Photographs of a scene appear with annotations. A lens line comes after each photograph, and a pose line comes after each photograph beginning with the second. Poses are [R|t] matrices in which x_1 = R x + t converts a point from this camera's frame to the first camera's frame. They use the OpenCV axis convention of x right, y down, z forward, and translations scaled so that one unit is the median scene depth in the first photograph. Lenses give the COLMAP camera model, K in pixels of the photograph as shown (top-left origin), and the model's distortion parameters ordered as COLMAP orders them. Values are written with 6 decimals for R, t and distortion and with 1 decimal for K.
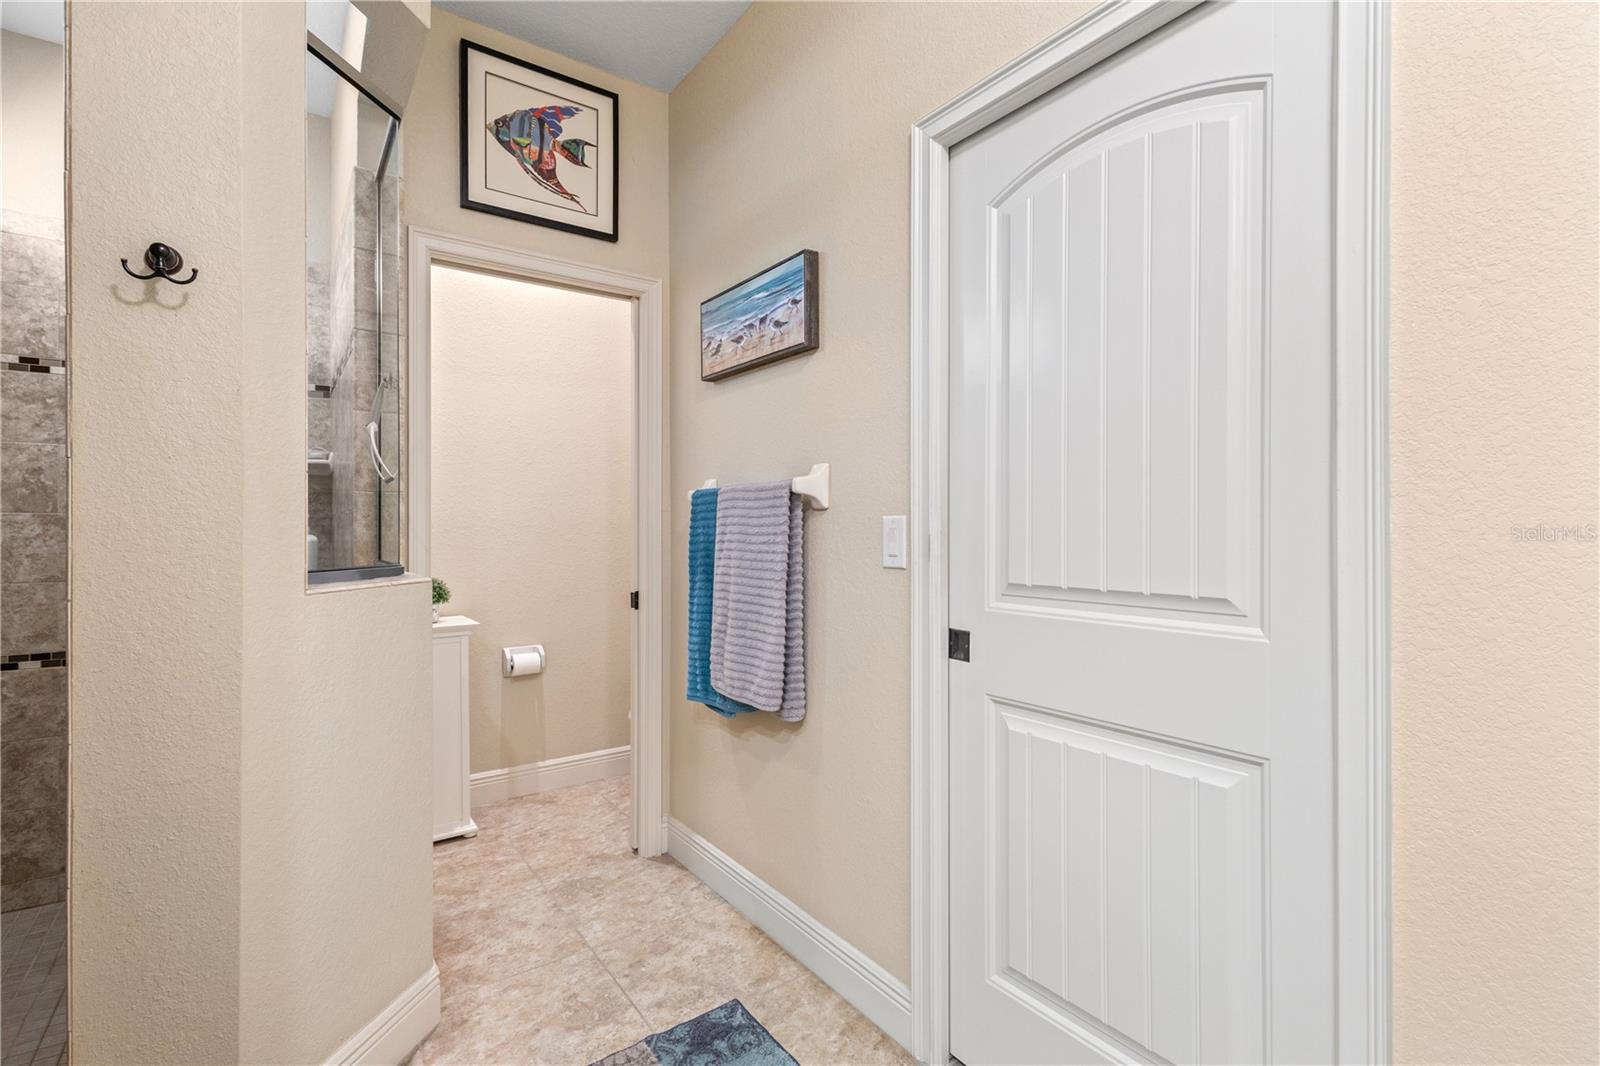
lens RADIAL K [[744.1, 0, 812.2], [0, 744.1, 531.6], [0, 0, 1]] dist [0.011573, -0.003036]
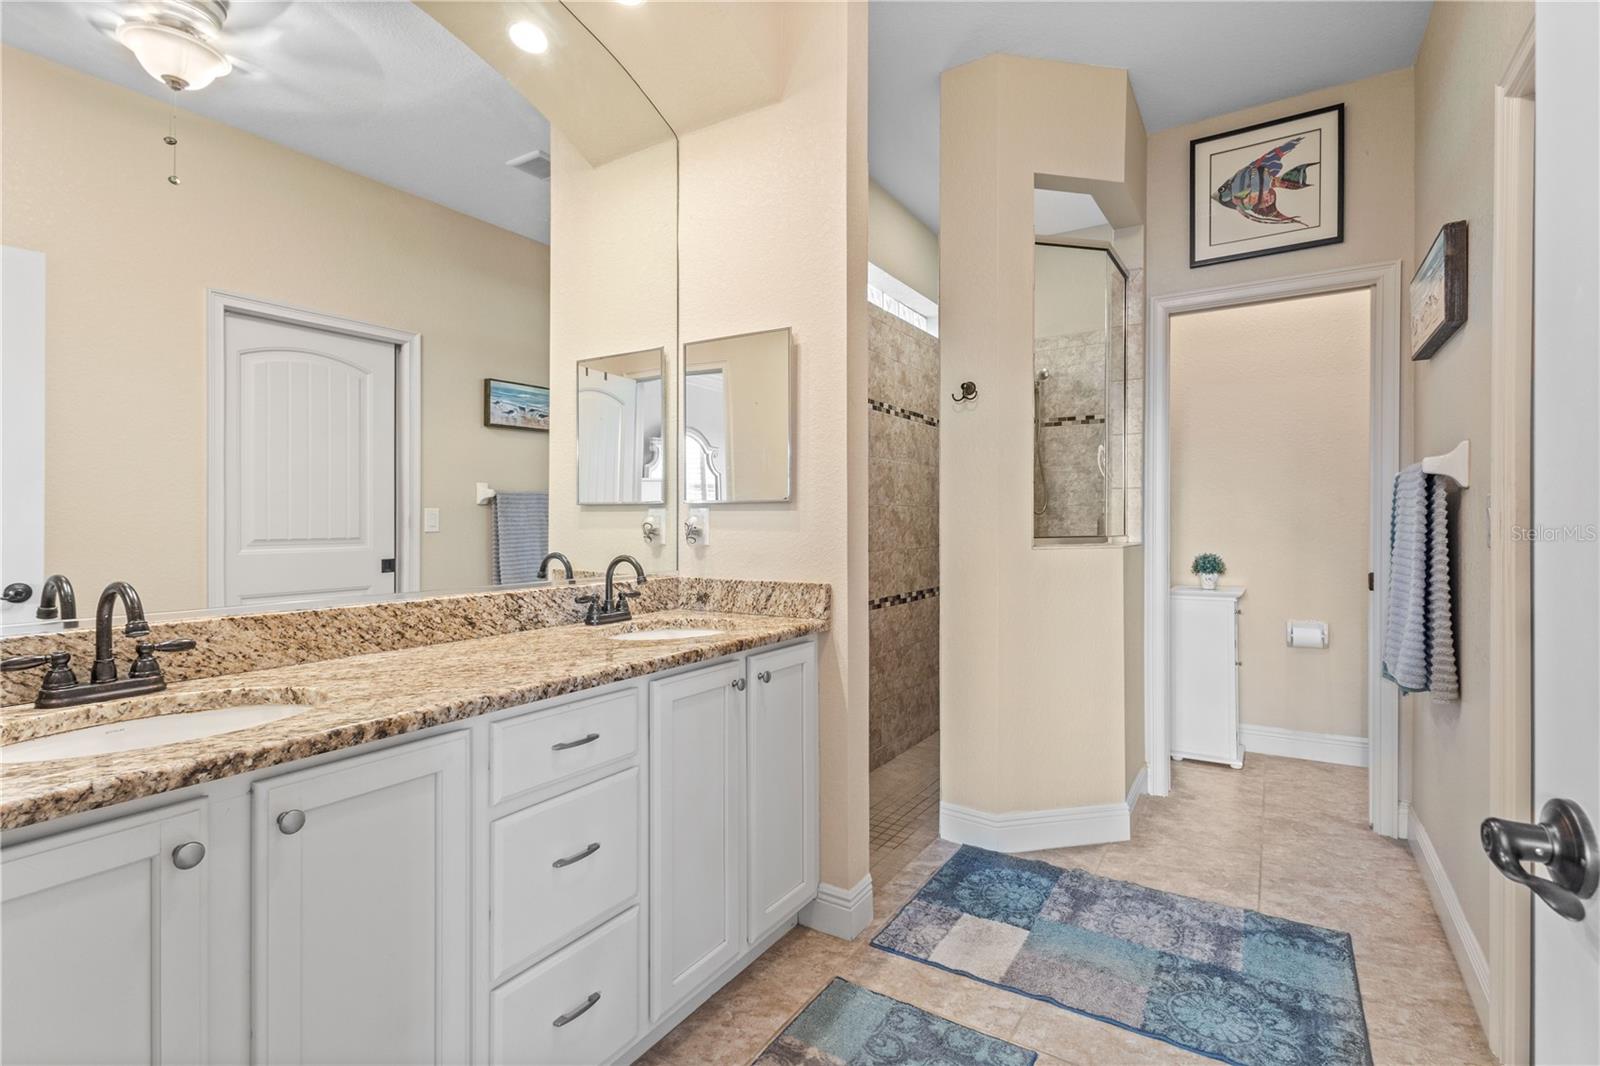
lens RADIAL K [[744.1, 0, 793.6], [0, 744.1, 525.8], [0, 0, 1]] dist [0.011573, -0.003036]
pose [[0.377566, 0.006334, -0.925961, 0.465246], [0.001603, 0.999971, 0.007494, 0.007489], [0.925981, -0.004314, 0.377545, -0.138461]]
